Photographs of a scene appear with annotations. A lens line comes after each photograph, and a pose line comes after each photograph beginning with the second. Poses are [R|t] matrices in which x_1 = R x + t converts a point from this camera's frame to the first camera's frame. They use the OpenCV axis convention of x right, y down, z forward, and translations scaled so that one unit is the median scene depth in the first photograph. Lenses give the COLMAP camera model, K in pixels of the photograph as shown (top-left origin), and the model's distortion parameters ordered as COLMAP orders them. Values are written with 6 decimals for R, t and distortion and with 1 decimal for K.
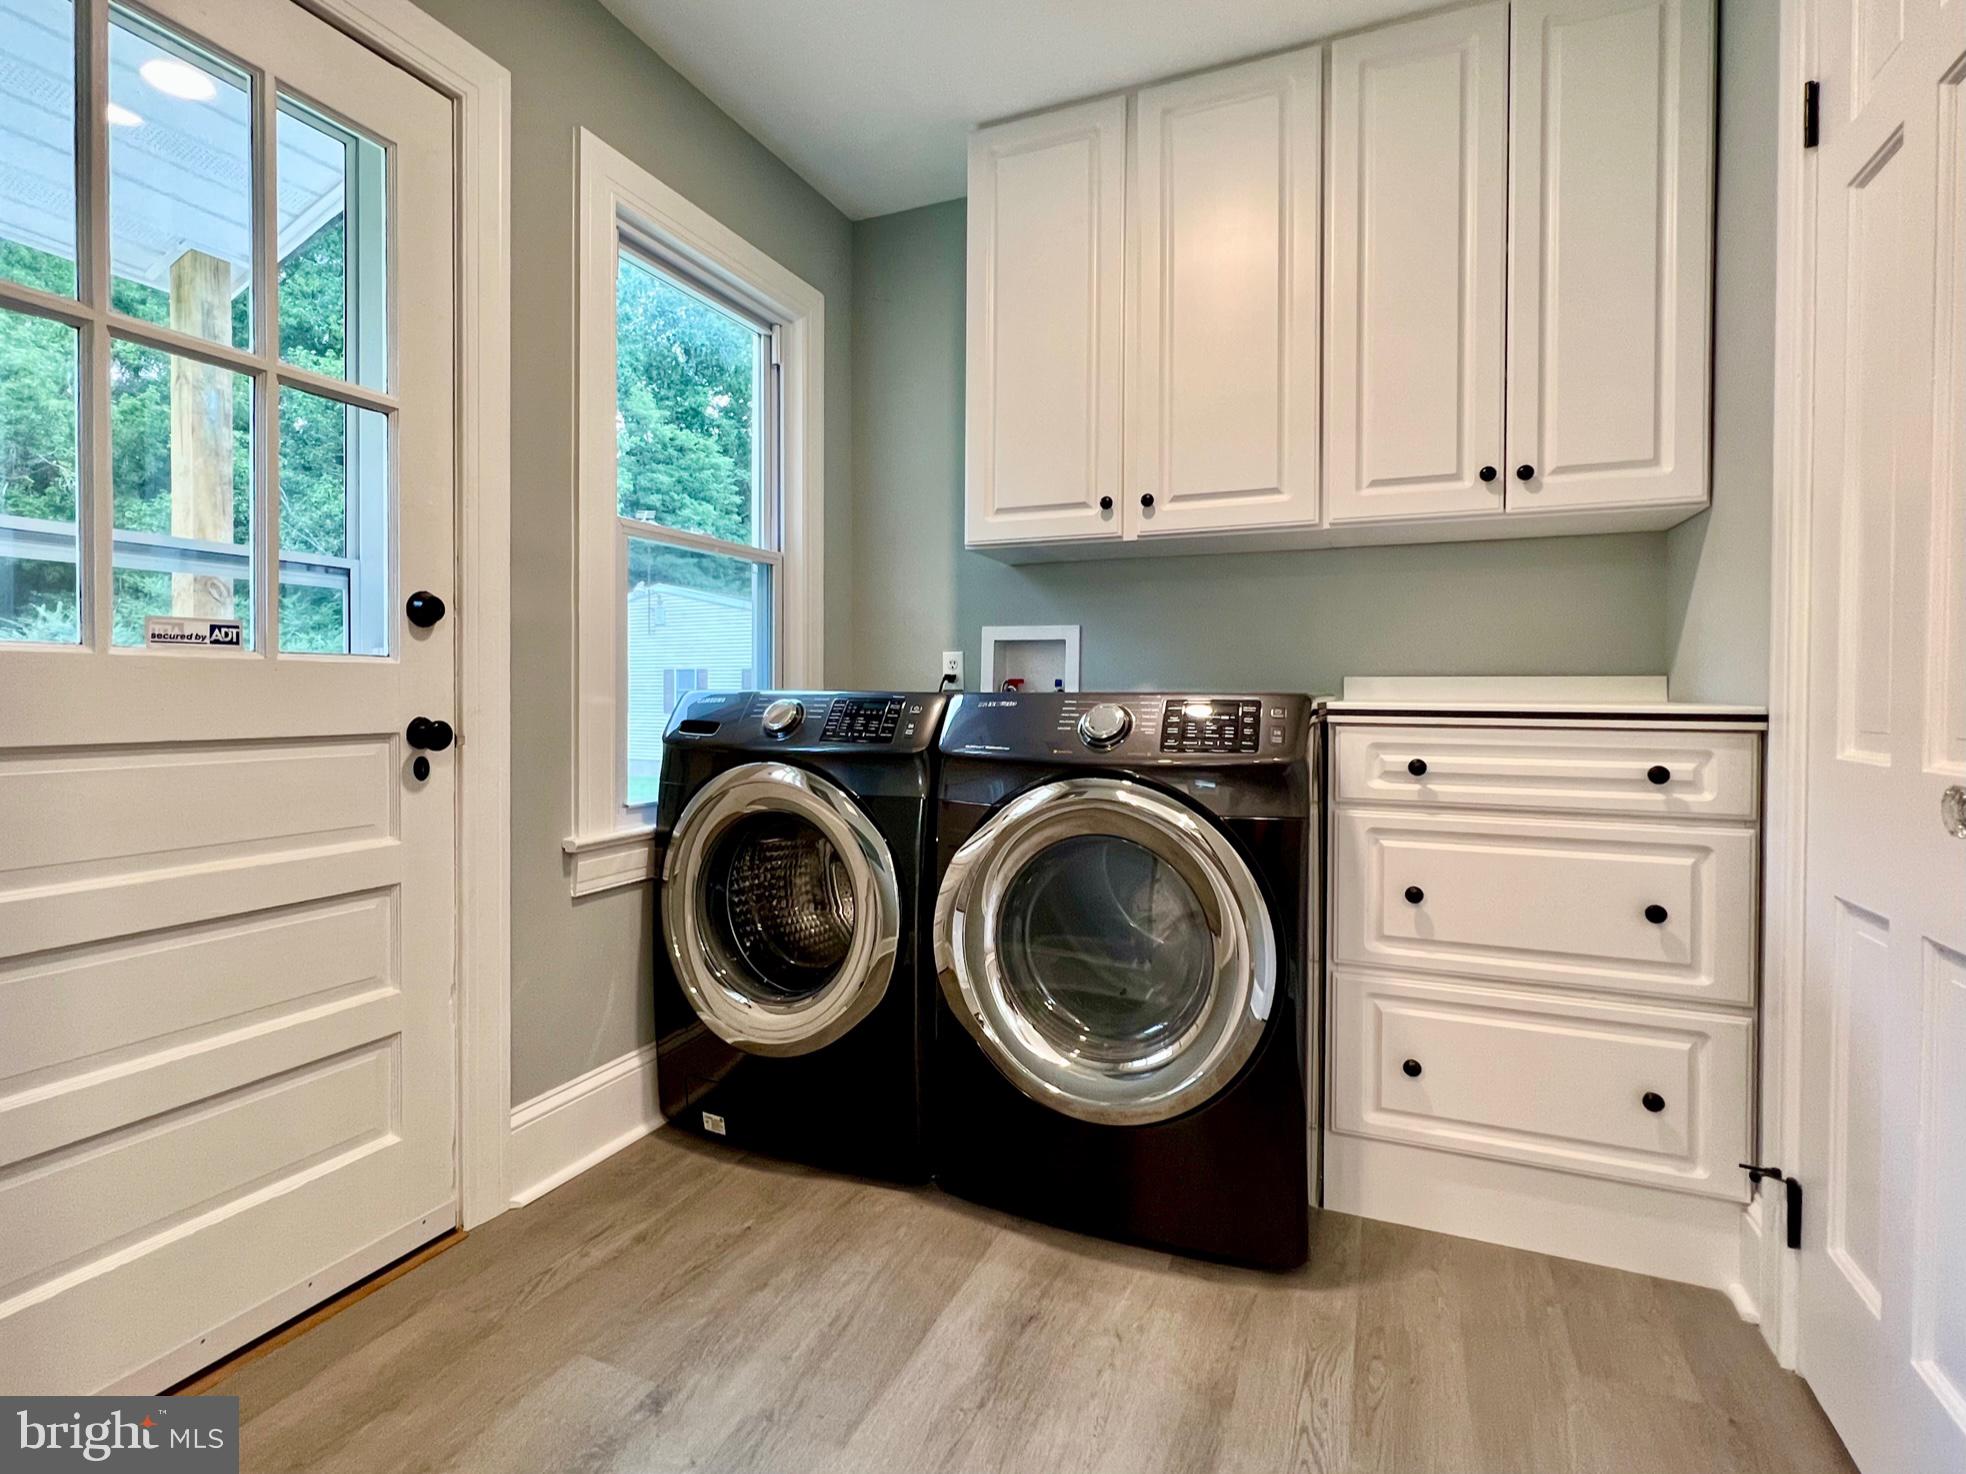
lens RADIAL K [[963.6, 0, 973.5], [0, 963.6, 700.0], [0, 0, 1]] dist [-0.000722, 0.000388]
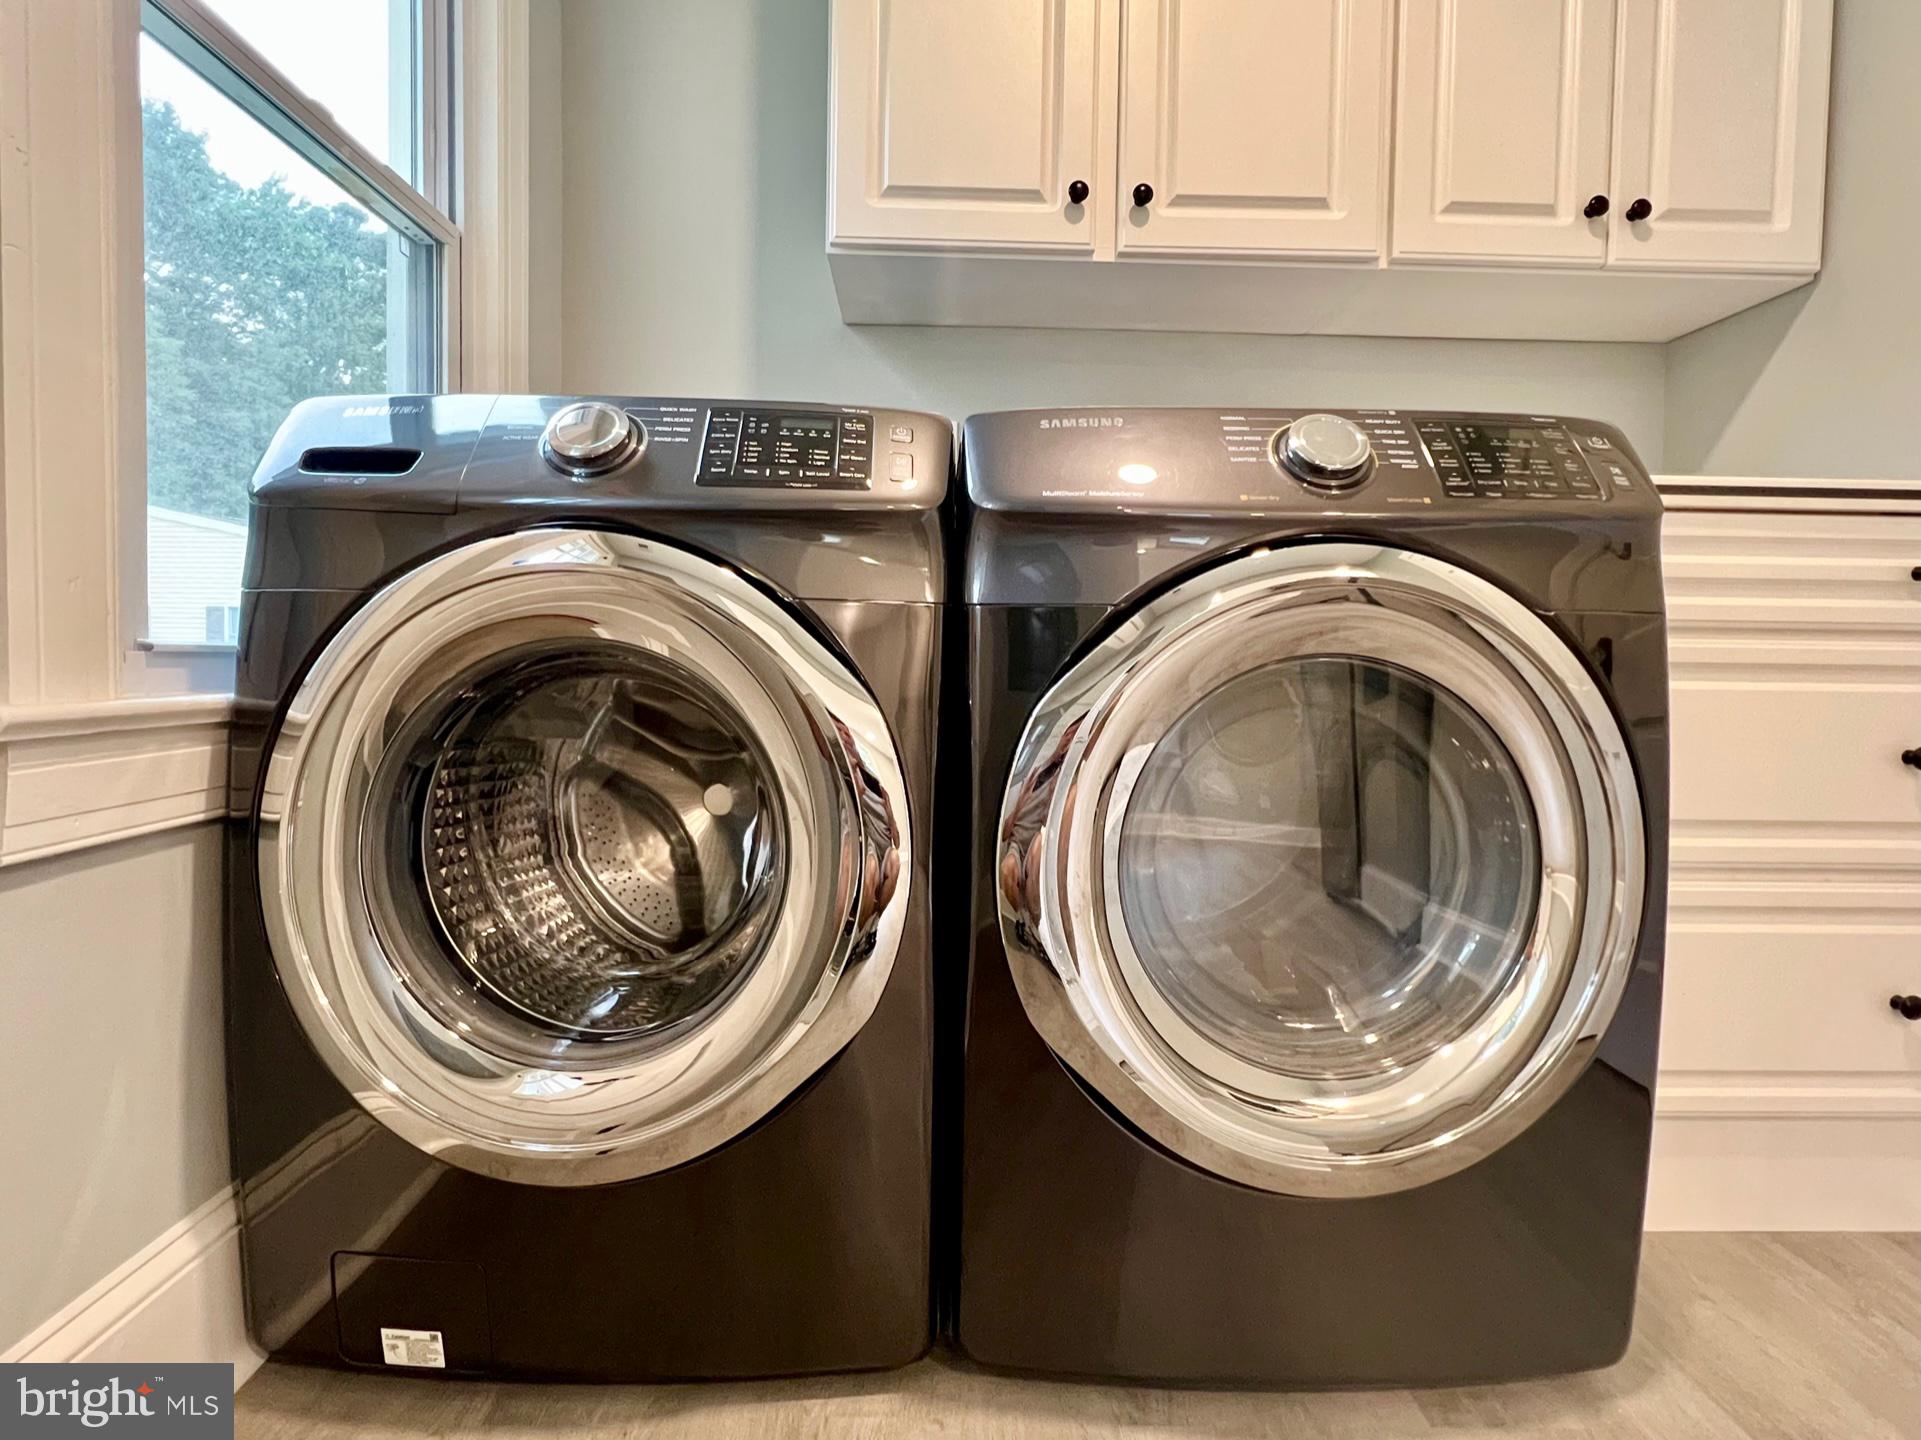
lens RADIAL K [[961.8, 0, 951.9], [0, 961.8, 691.6], [0, 0, 1]] dist [-0.001286, -0.000123]
pose [[0.908651, -0.005587, 0.417519, -0.241746], [-0.006530, 0.999598, 0.027587, 0.128141], [-0.417505, -0.027794, 0.908249, 0.529926]]
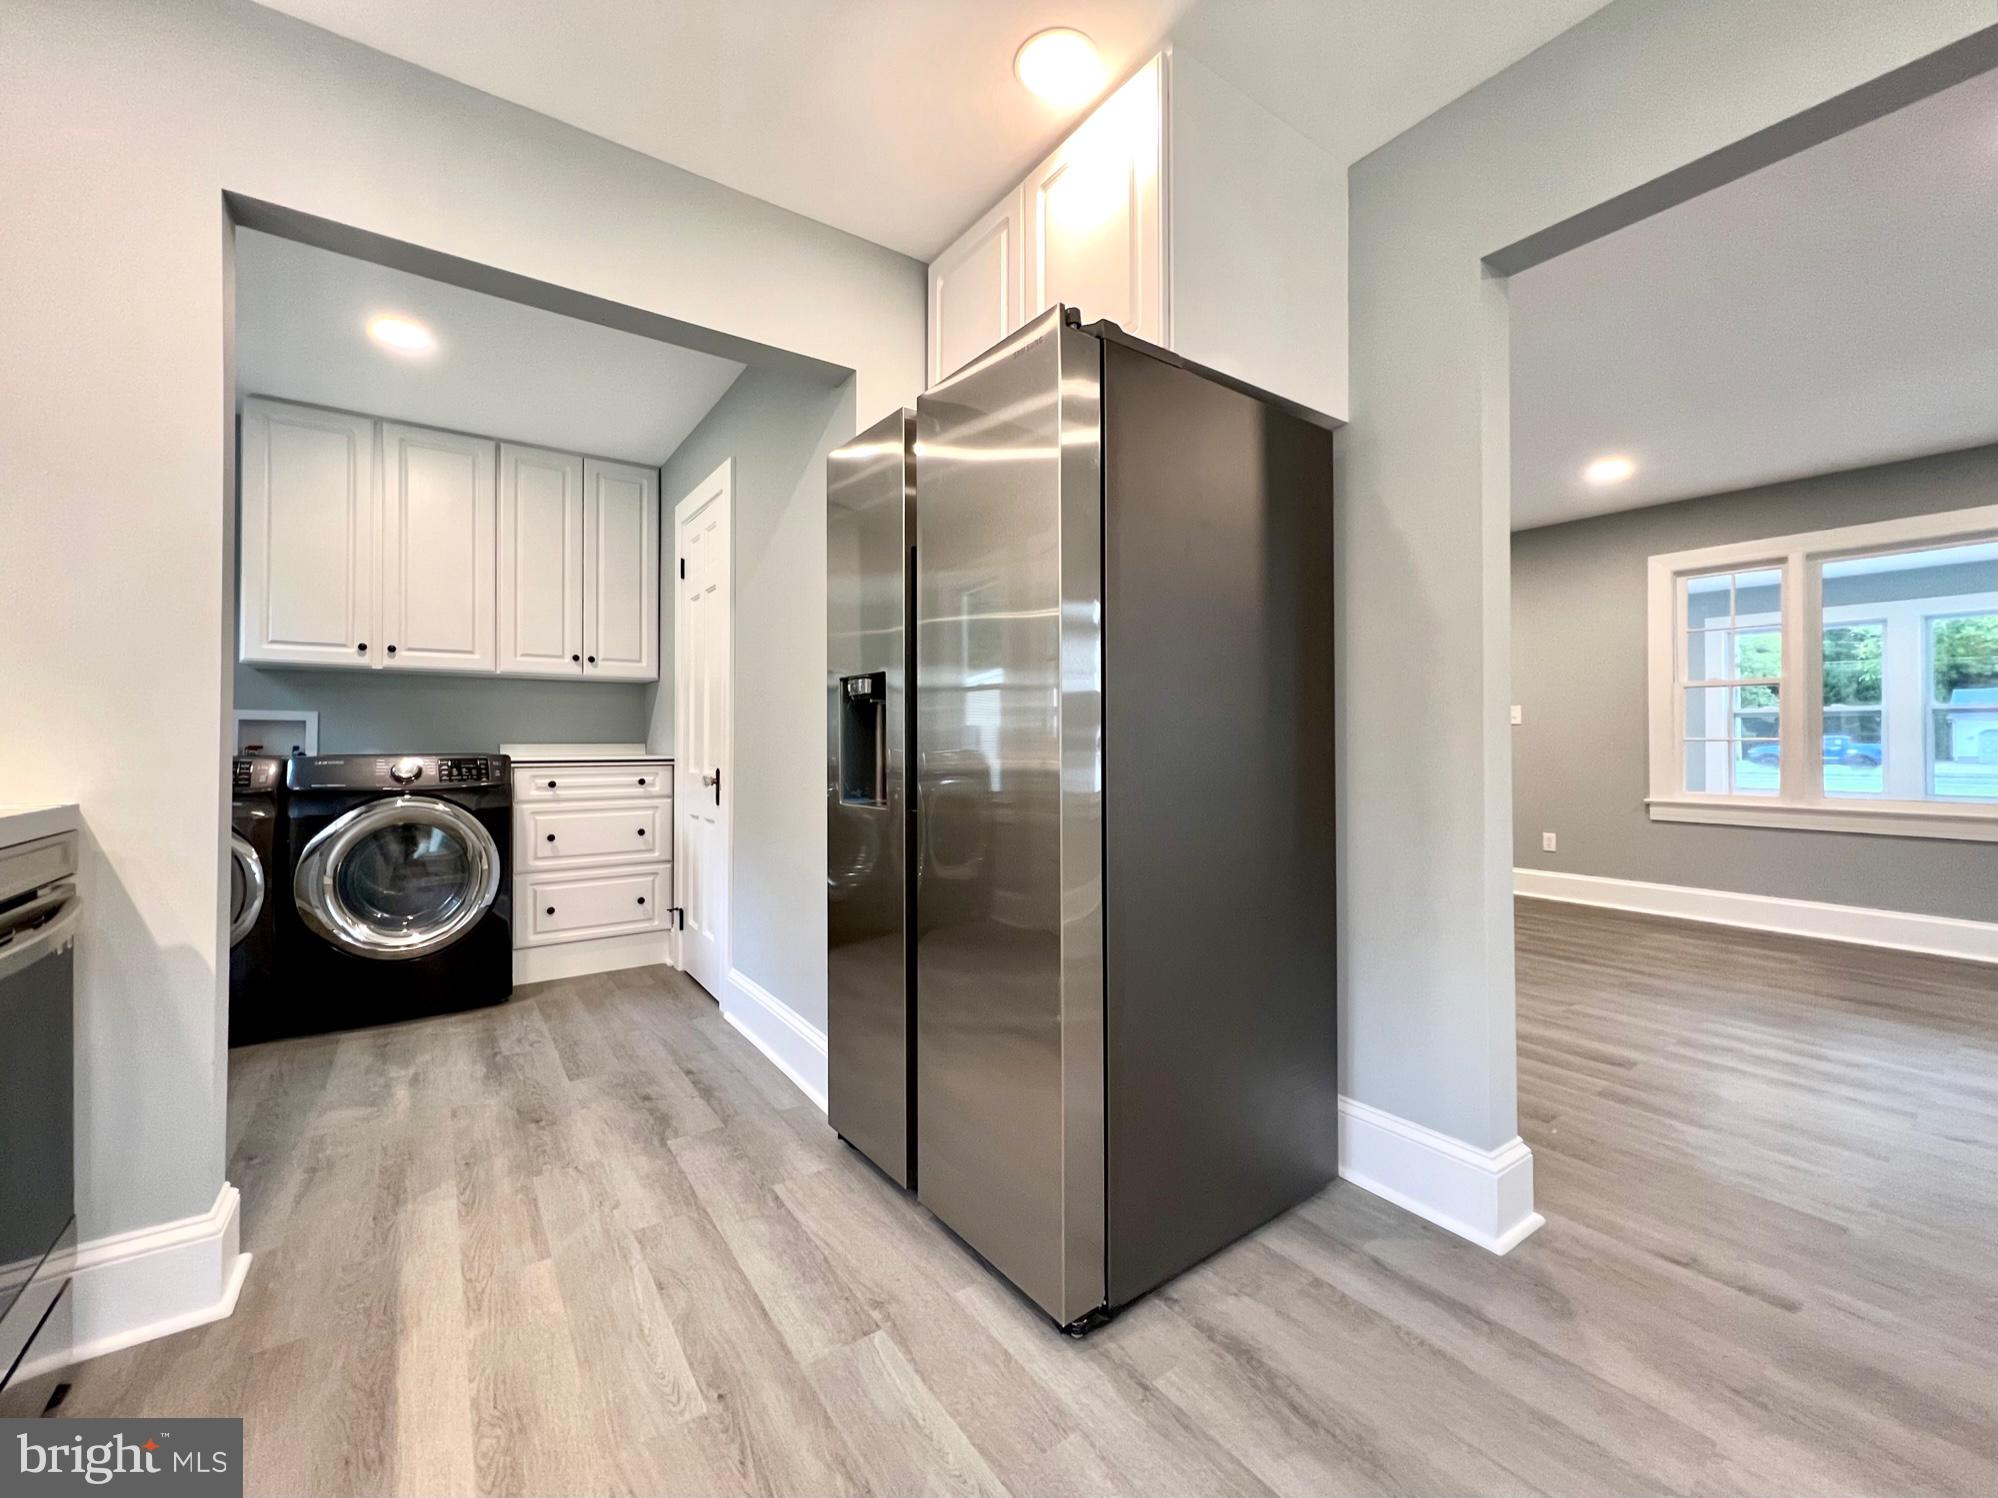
lens RADIAL K [[806.8, 0, 992.7], [0, 806.8, 734.4], [0, 0, 1]] dist [-0.001402, -0.000198]
pose [[0.520846, 0.003616, 0.853643, -0.612988], [0.012606, 0.999849, -0.011927, -0.014826], [-0.853558, 0.016973, 0.520722, -0.883391]]
